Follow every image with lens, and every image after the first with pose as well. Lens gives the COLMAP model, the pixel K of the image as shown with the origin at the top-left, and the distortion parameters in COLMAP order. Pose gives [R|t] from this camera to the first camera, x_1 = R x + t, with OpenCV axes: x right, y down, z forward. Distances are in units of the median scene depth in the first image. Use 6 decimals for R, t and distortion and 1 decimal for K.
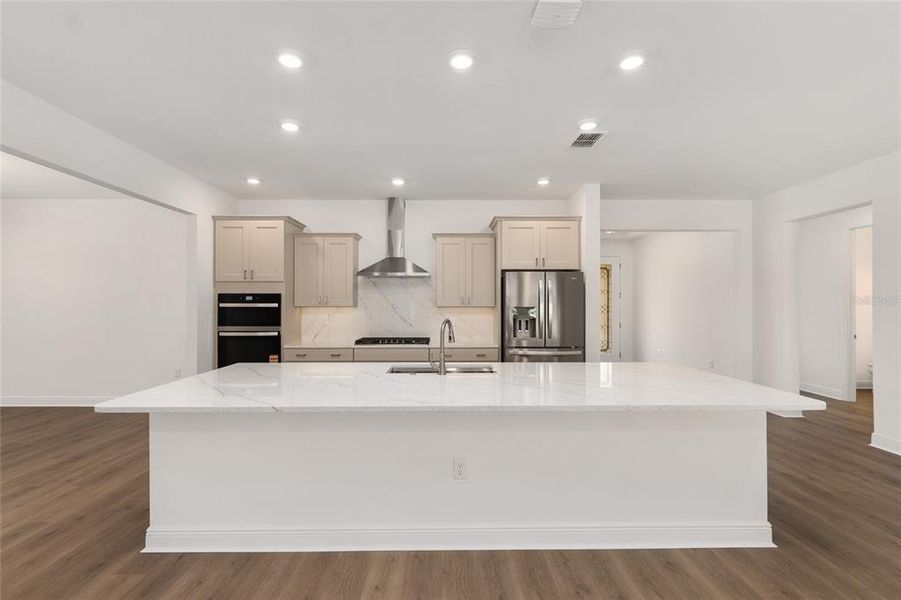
lens RADIAL K [[410.1, 0, 450.0], [0, 410.1, 300.6], [0, 0, 1]] dist [0.001435, -0.000034]
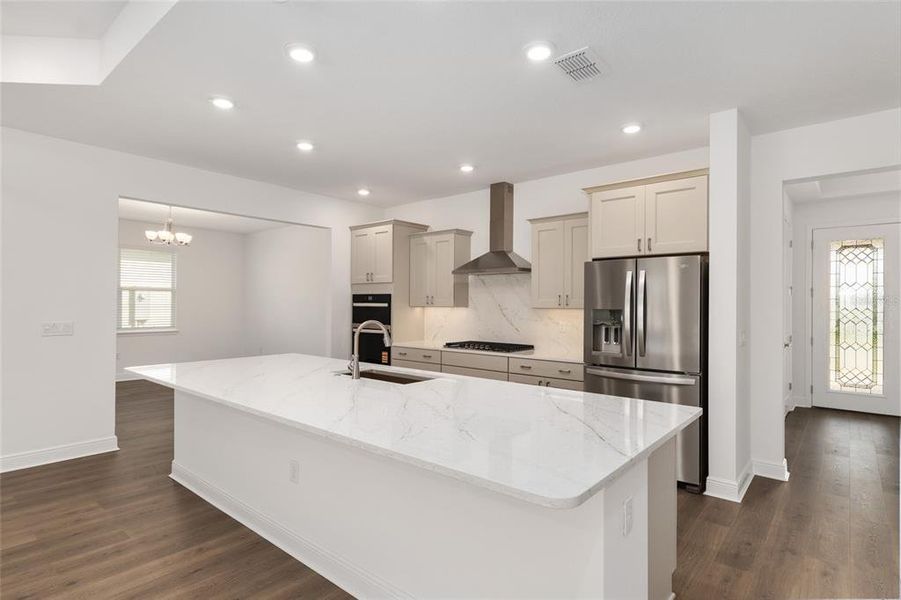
lens RADIAL K [[470.5, 0, 450.5], [0, 470.5, 300.0], [0, 0, 1]] dist [-0.004419, -0.000517]
pose [[0.752122, -0.000718, -0.659024, 0.499021], [-0.001793, 0.999993, -0.003136, 0.002079], [0.659022, 0.003541, 0.752116, 0.193162]]
